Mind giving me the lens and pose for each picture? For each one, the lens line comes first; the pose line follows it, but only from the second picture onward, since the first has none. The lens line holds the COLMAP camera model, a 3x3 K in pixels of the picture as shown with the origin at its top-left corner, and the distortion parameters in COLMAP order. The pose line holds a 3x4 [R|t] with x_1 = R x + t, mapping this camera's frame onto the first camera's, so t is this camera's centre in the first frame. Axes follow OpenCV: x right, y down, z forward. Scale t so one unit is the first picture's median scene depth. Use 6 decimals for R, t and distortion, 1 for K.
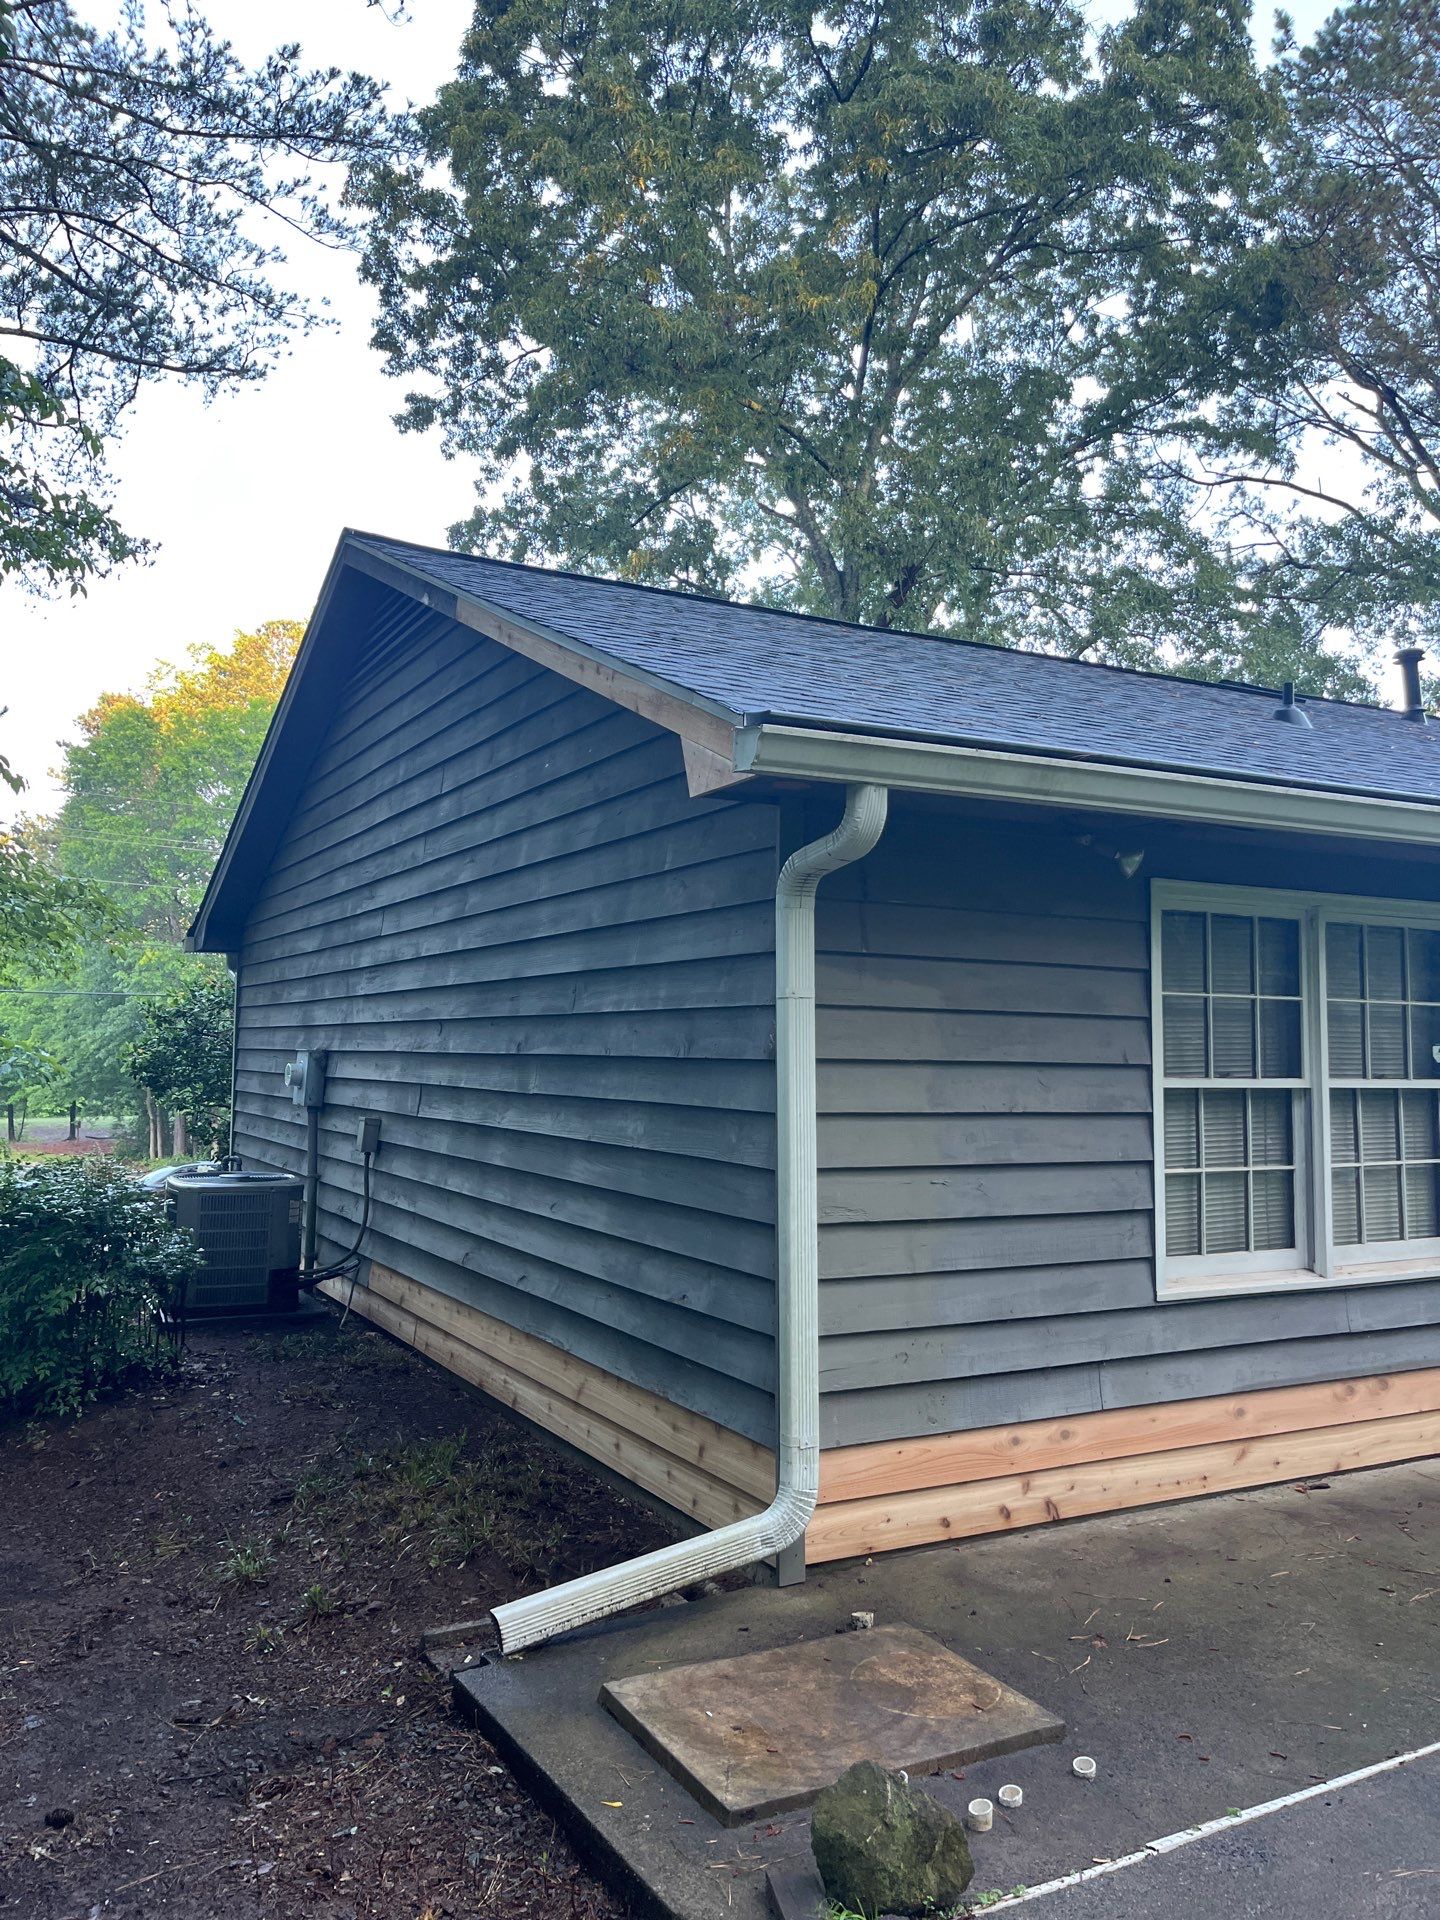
lens RADIAL K [[1402.2, 0, 720.0], [0, 1402.2, 960.0], [0, 0, 1]] dist [0.059887, -0.099893]
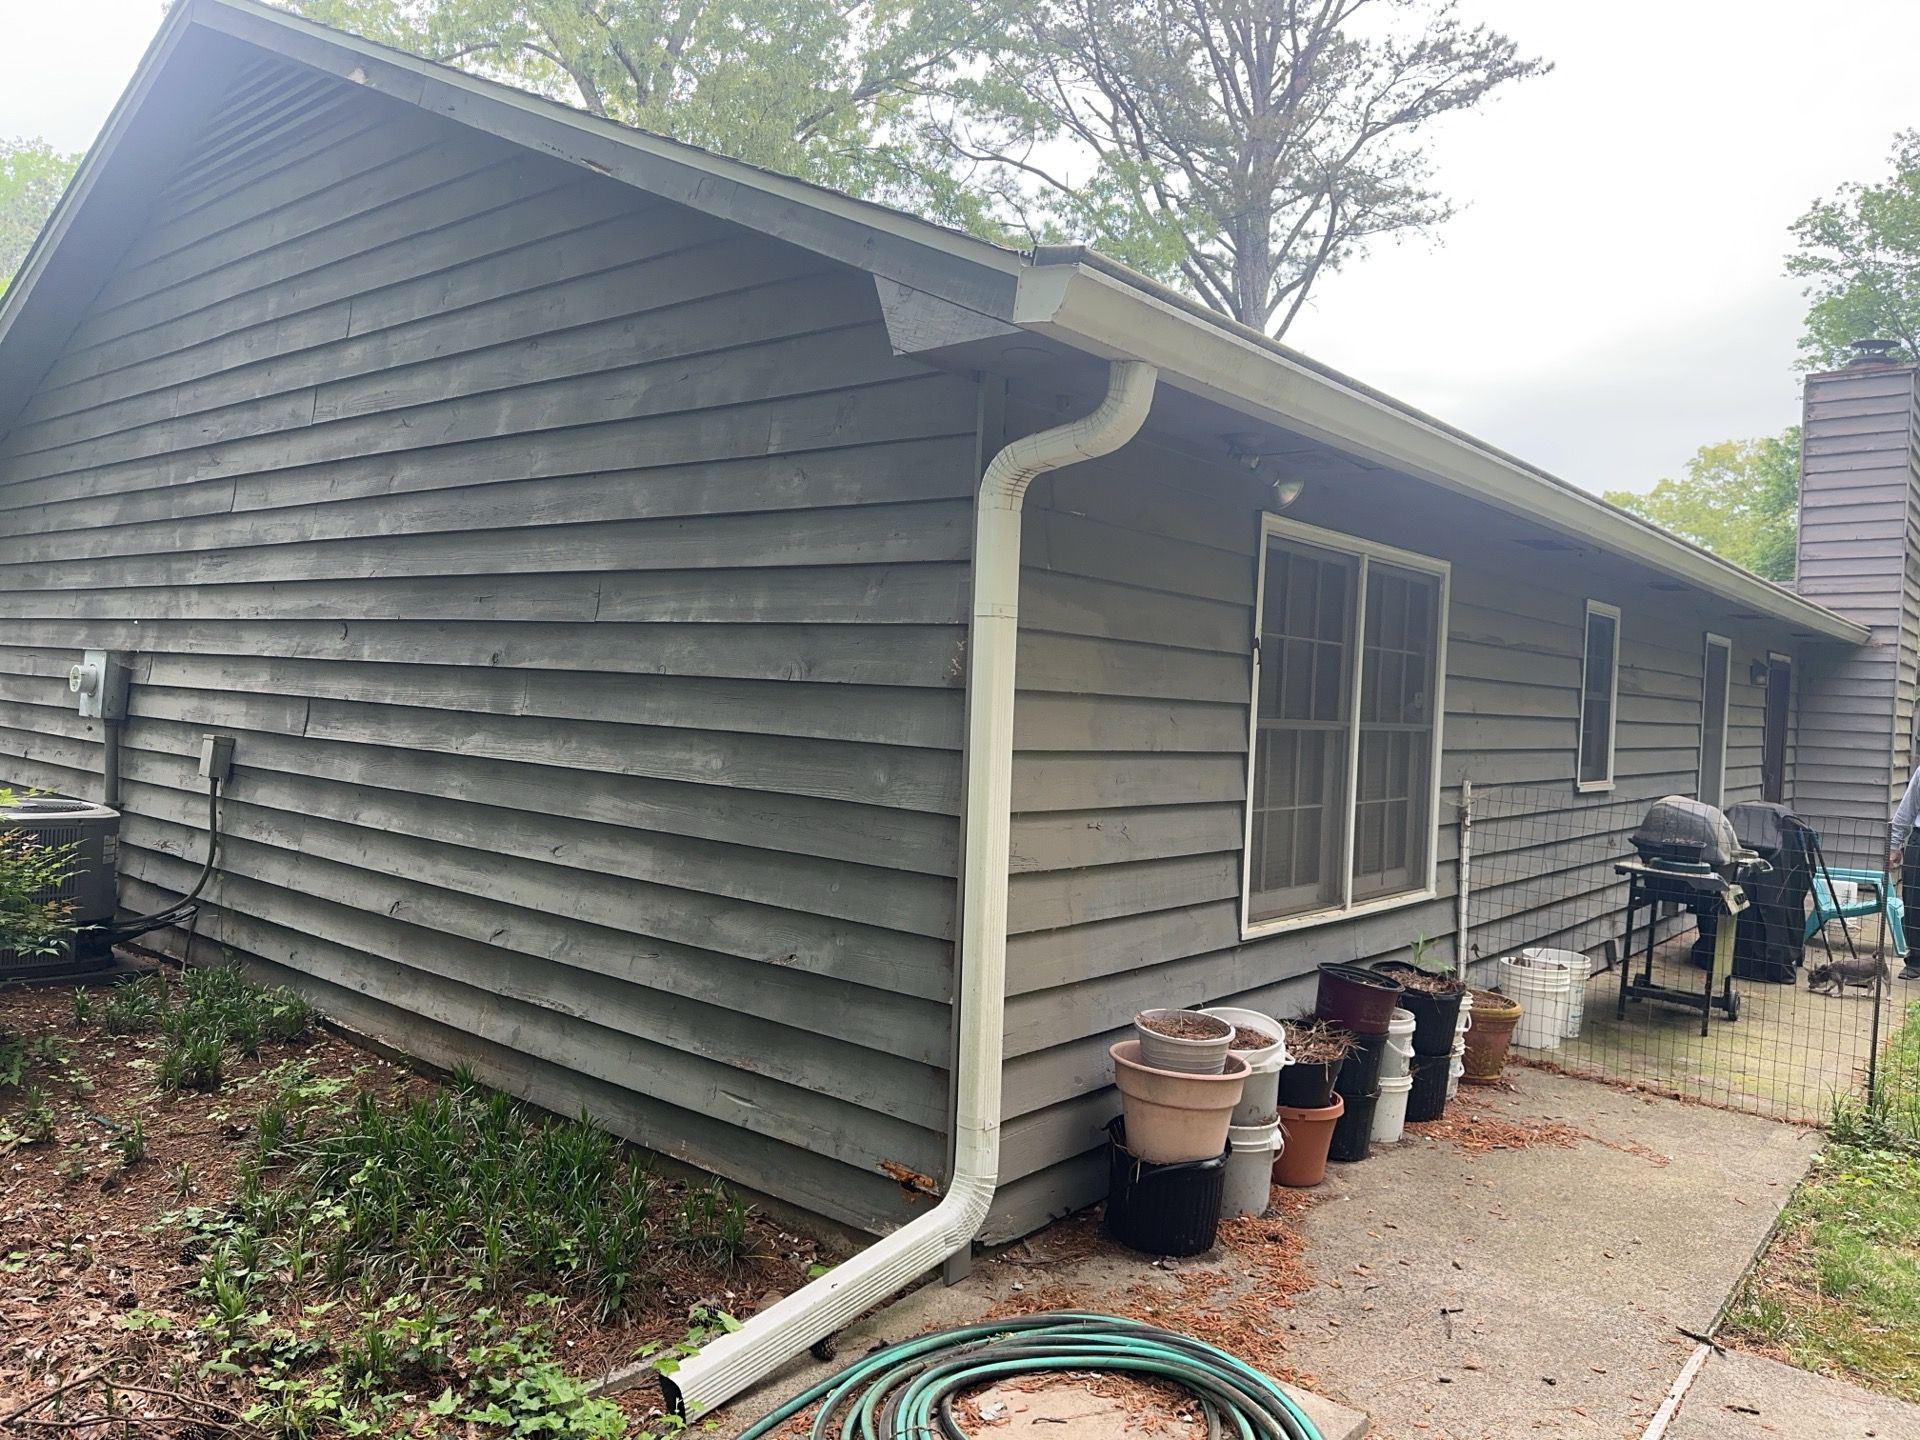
lens RADIAL K [[1325.6, 0, 999.5], [0, 1325.6, 741.2], [0, 0, 1]] dist [0.054187, -0.098143]
pose [[0.927594, 0.019972, 0.373056, -0.138361], [-0.061253, 0.993187, 0.099132, 0.012495], [-0.368535, -0.114805, 0.922498, 0.141391]]
